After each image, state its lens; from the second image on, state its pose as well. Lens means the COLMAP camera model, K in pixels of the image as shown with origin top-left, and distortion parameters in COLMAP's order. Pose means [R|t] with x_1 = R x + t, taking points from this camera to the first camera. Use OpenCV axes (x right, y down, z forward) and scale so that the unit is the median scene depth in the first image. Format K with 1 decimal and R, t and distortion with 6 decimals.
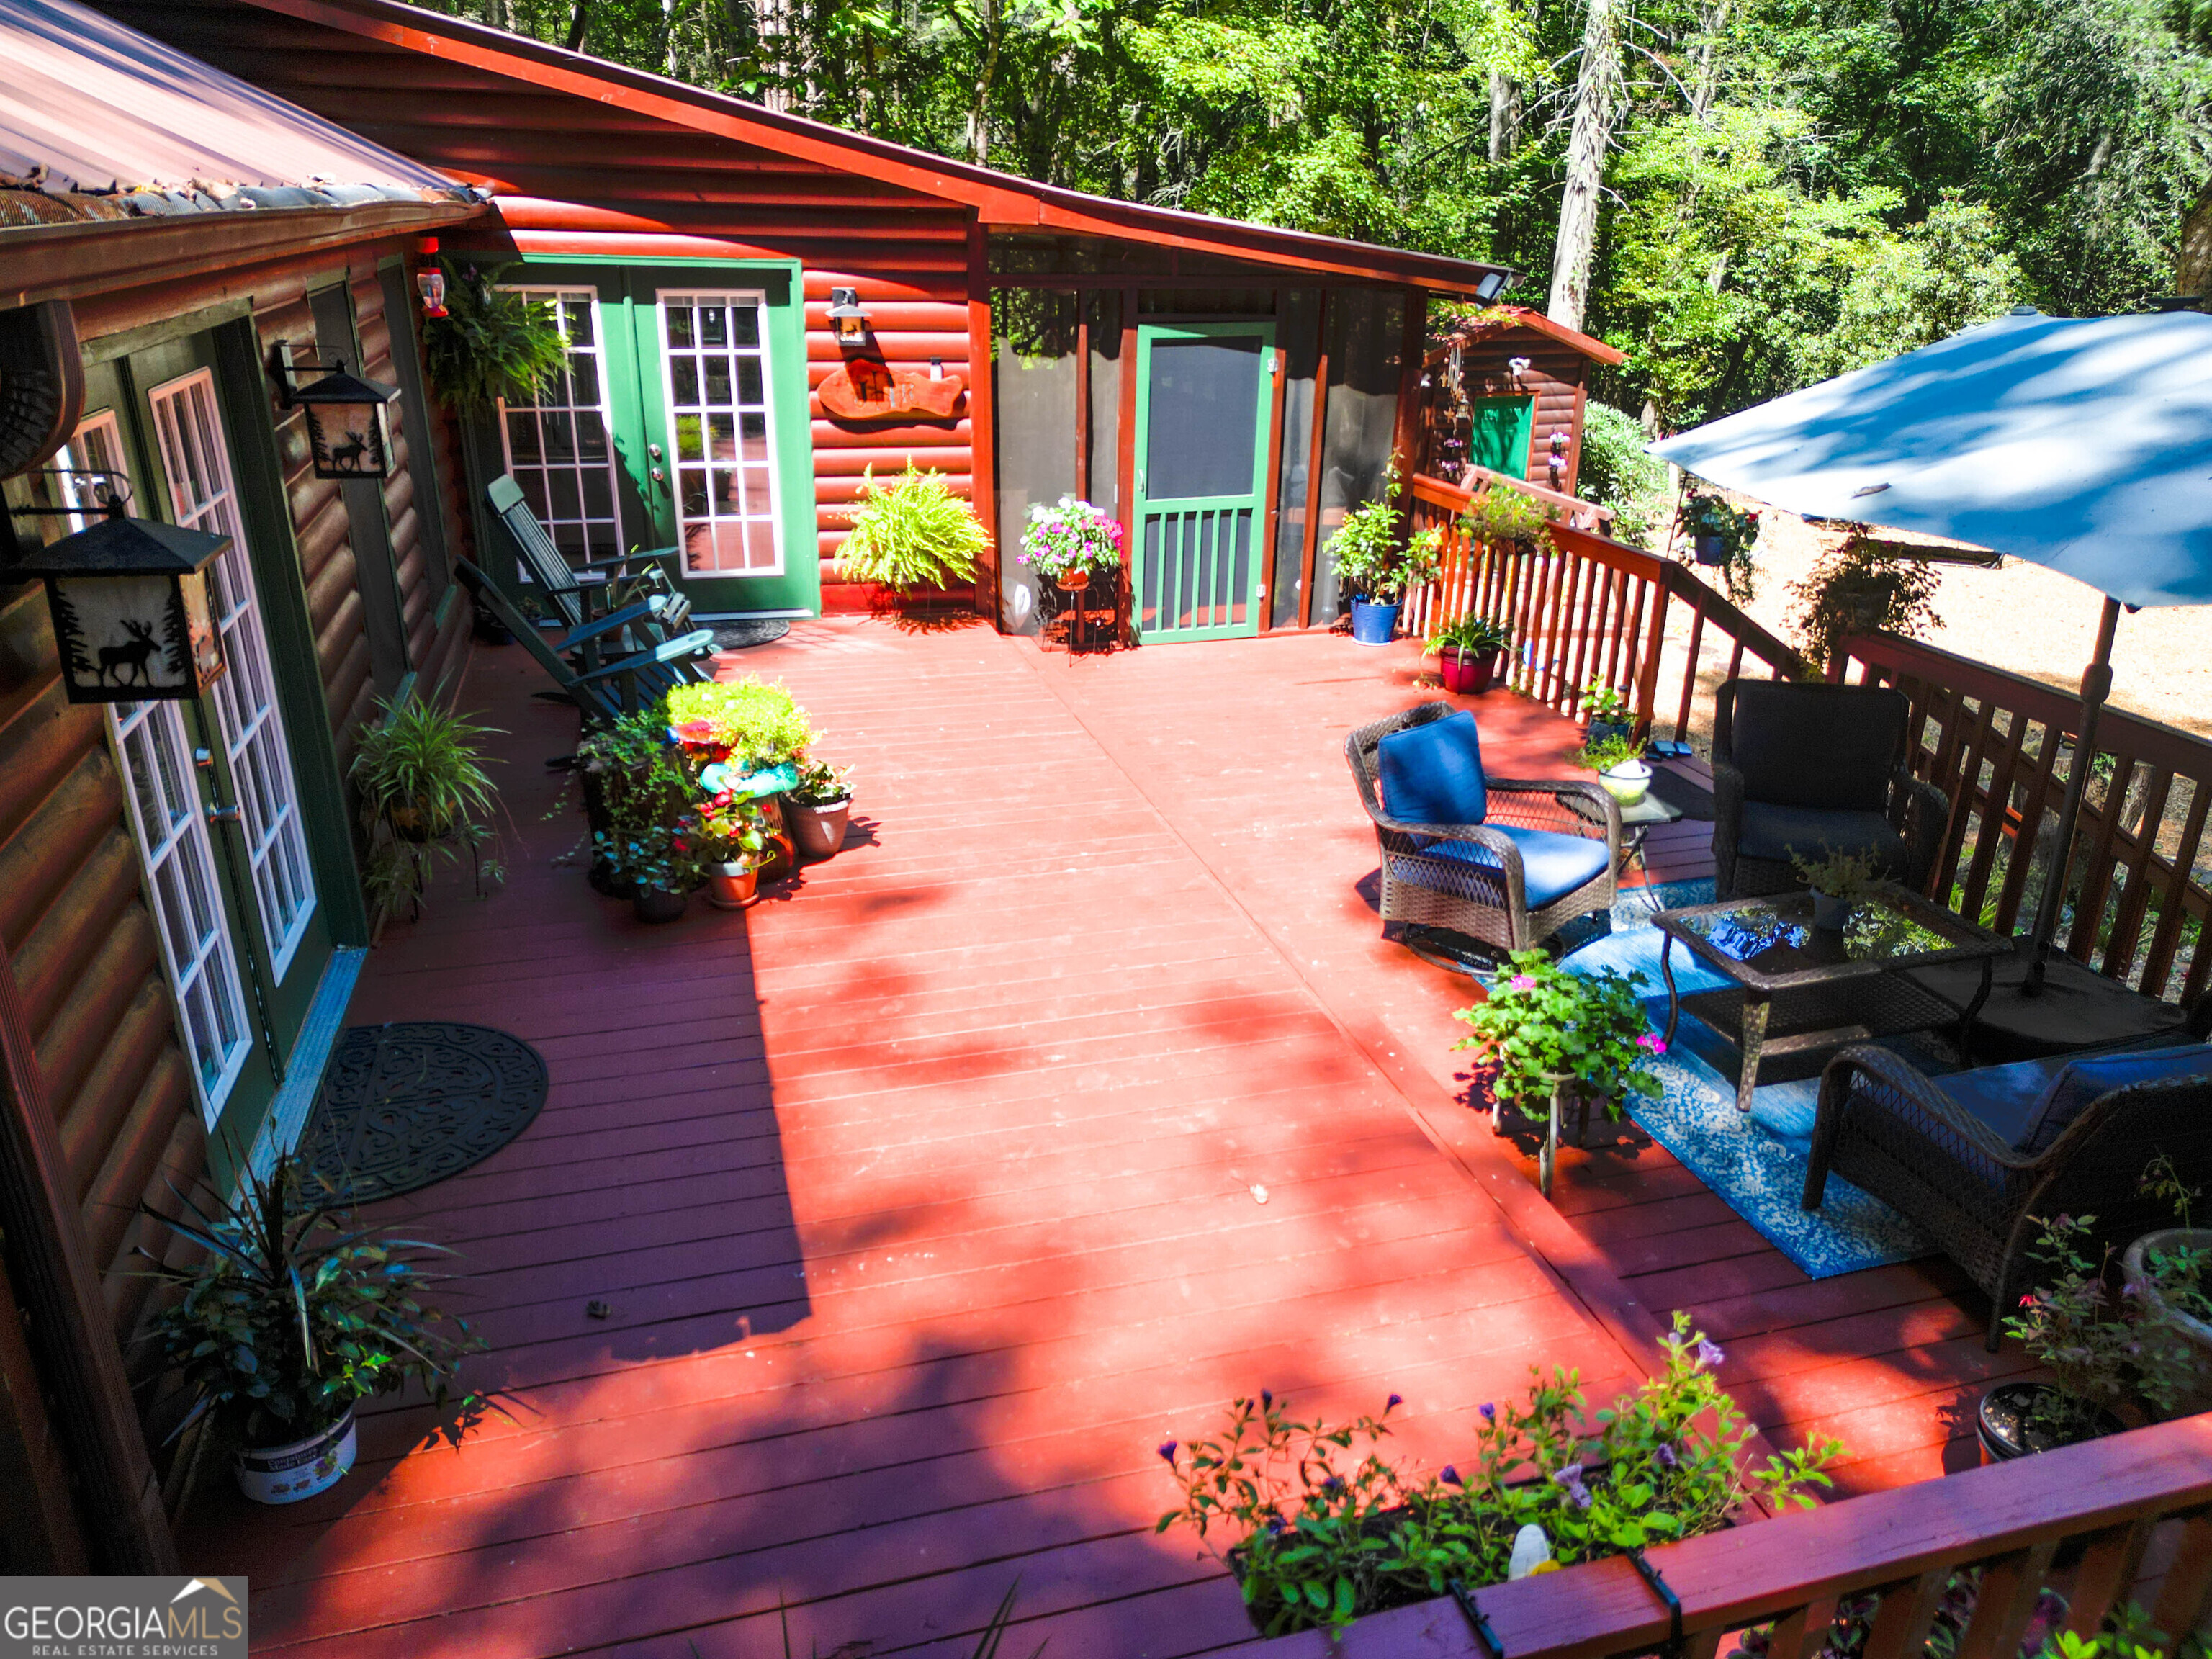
lens RADIAL K [[1534.8, 0, 1106.0], [0, 1534.8, 829.5], [0, 0, 1]] dist [0.069899, -0.098978]
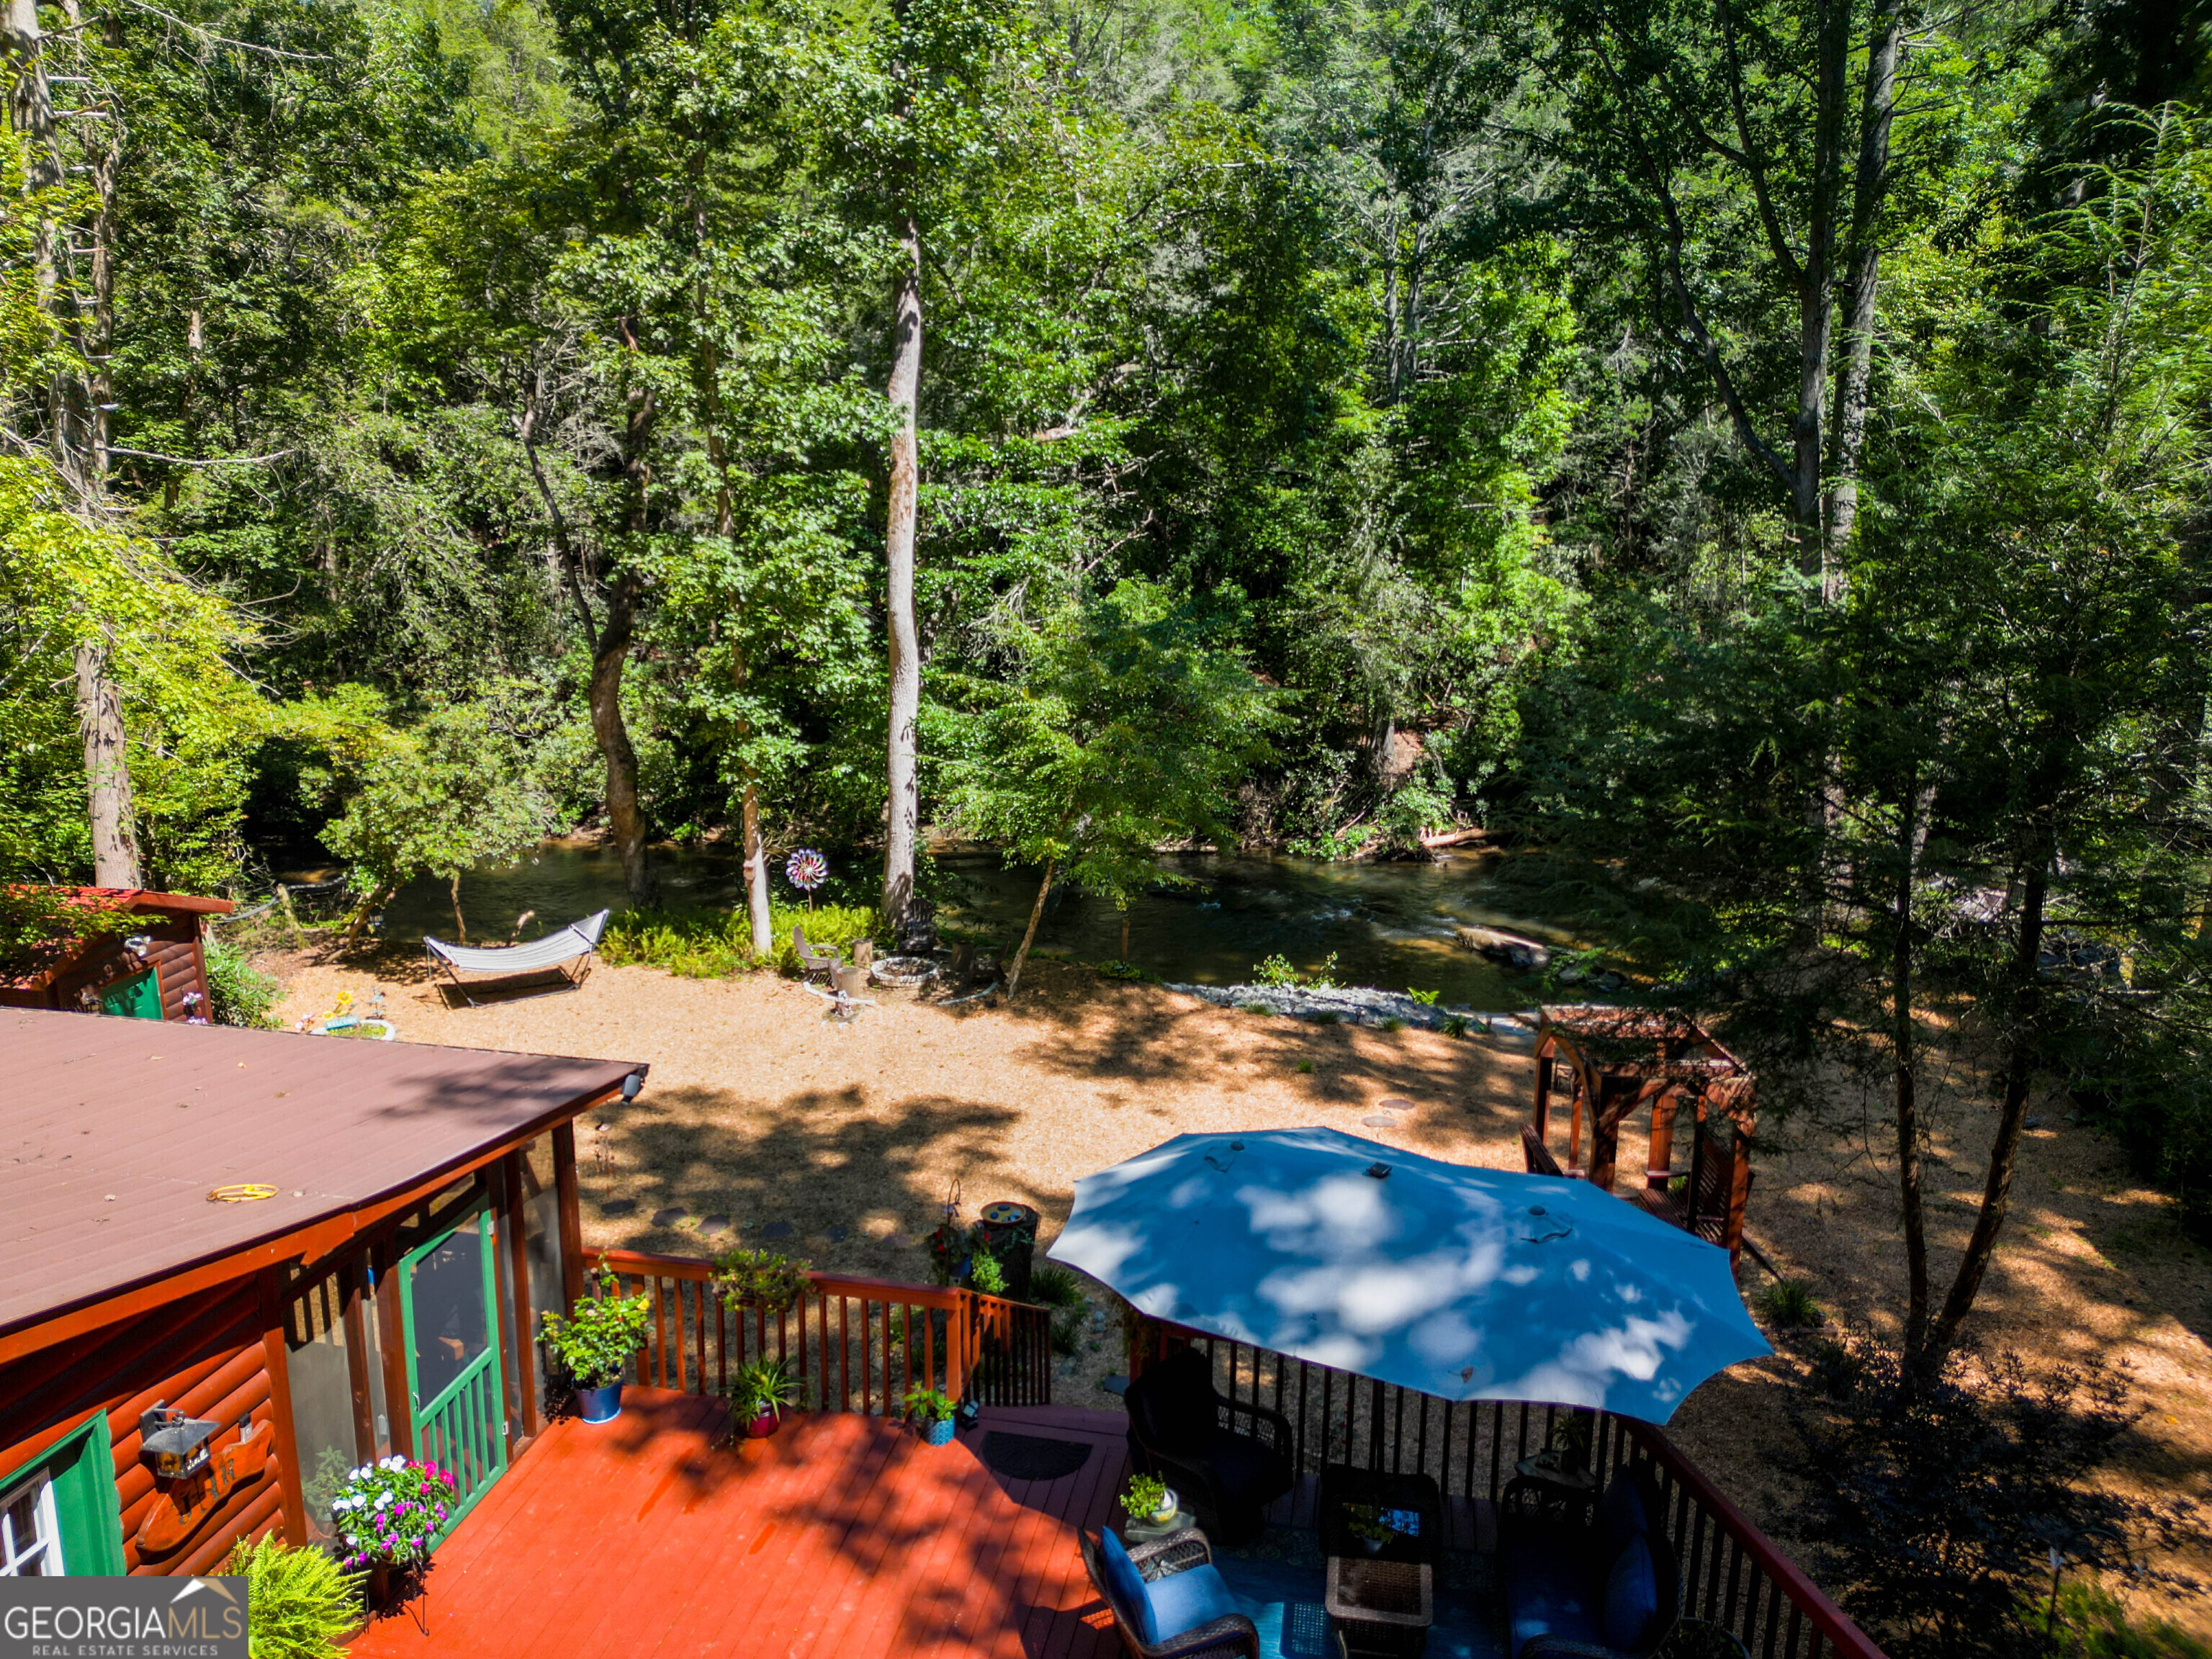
lens RADIAL K [[1526.8, 0, 1086.6], [0, 1526.8, 826.0], [0, 0, 1]] dist [0.080974, -0.088041]
pose [[0.467246, -0.206462, 0.859683, -0.555557], [0.327557, 0.943582, 0.048581, -0.490496], [-0.821211, 0.258896, 0.508512, 0.083659]]
